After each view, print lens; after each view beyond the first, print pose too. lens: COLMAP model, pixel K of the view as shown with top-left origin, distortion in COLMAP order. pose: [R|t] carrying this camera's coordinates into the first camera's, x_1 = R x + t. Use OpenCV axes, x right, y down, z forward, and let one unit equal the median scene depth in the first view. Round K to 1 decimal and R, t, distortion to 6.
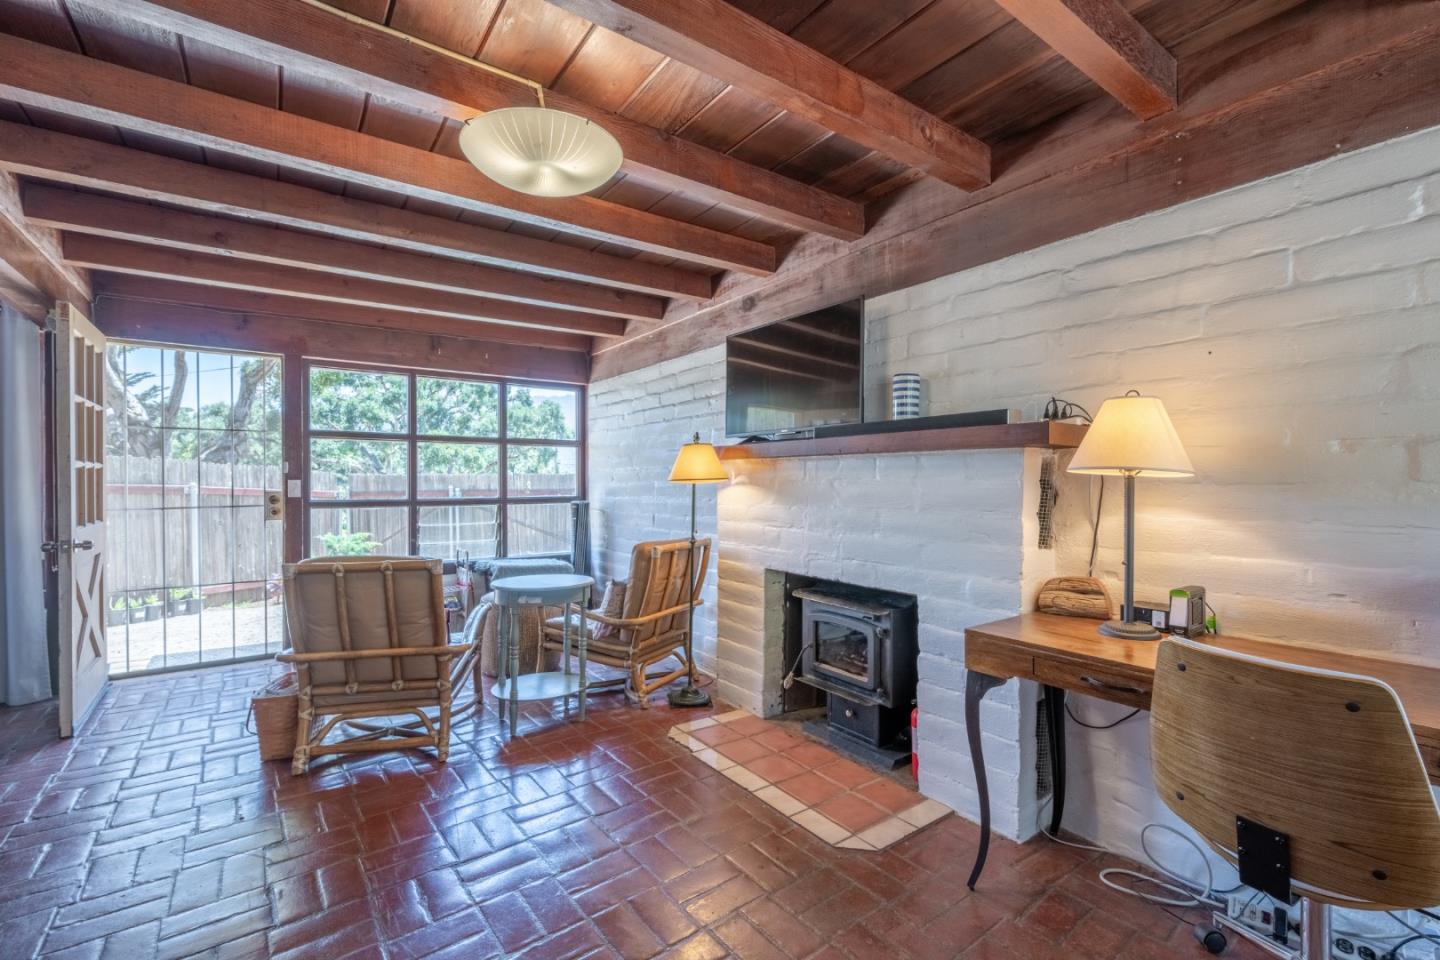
lens RADIAL K [[608.4, 0, 712.4], [0, 608.4, 482.4], [0, 0, 1]] dist [-0.000605, 0.000204]
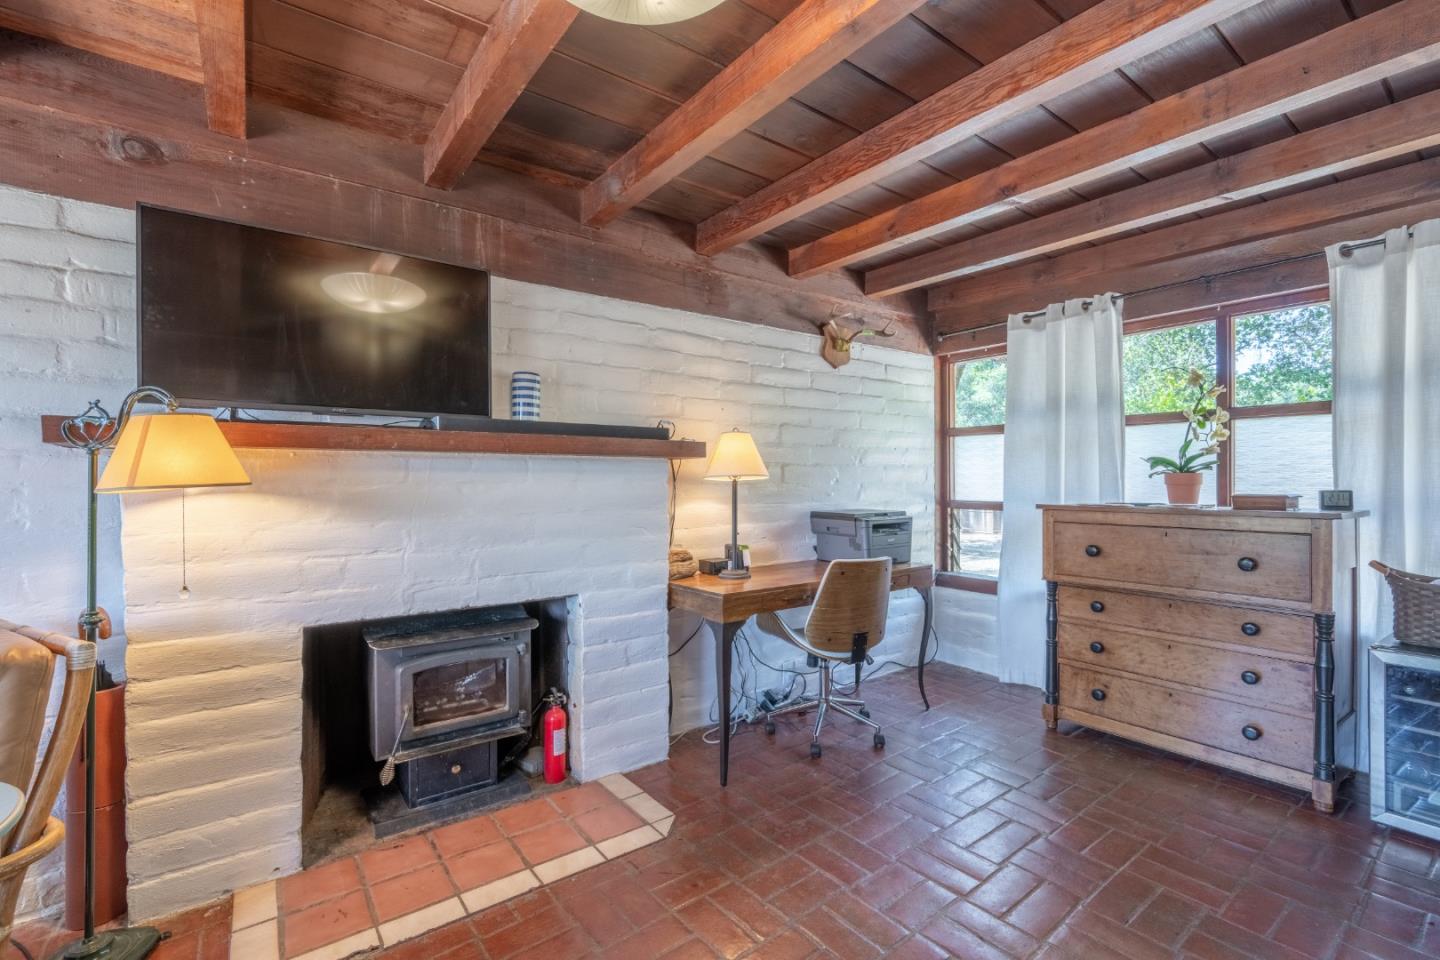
lens RADIAL K [[608.4, 0, 712.4], [0, 608.4, 482.4], [0, 0, 1]] dist [-0.000605, 0.000204]
pose [[0.022612, -0.002751, 0.999741, -0.700572], [0.007587, 0.999968, 0.002580, -0.006562], [-0.999716, 0.007527, 0.022632, 0.754545]]
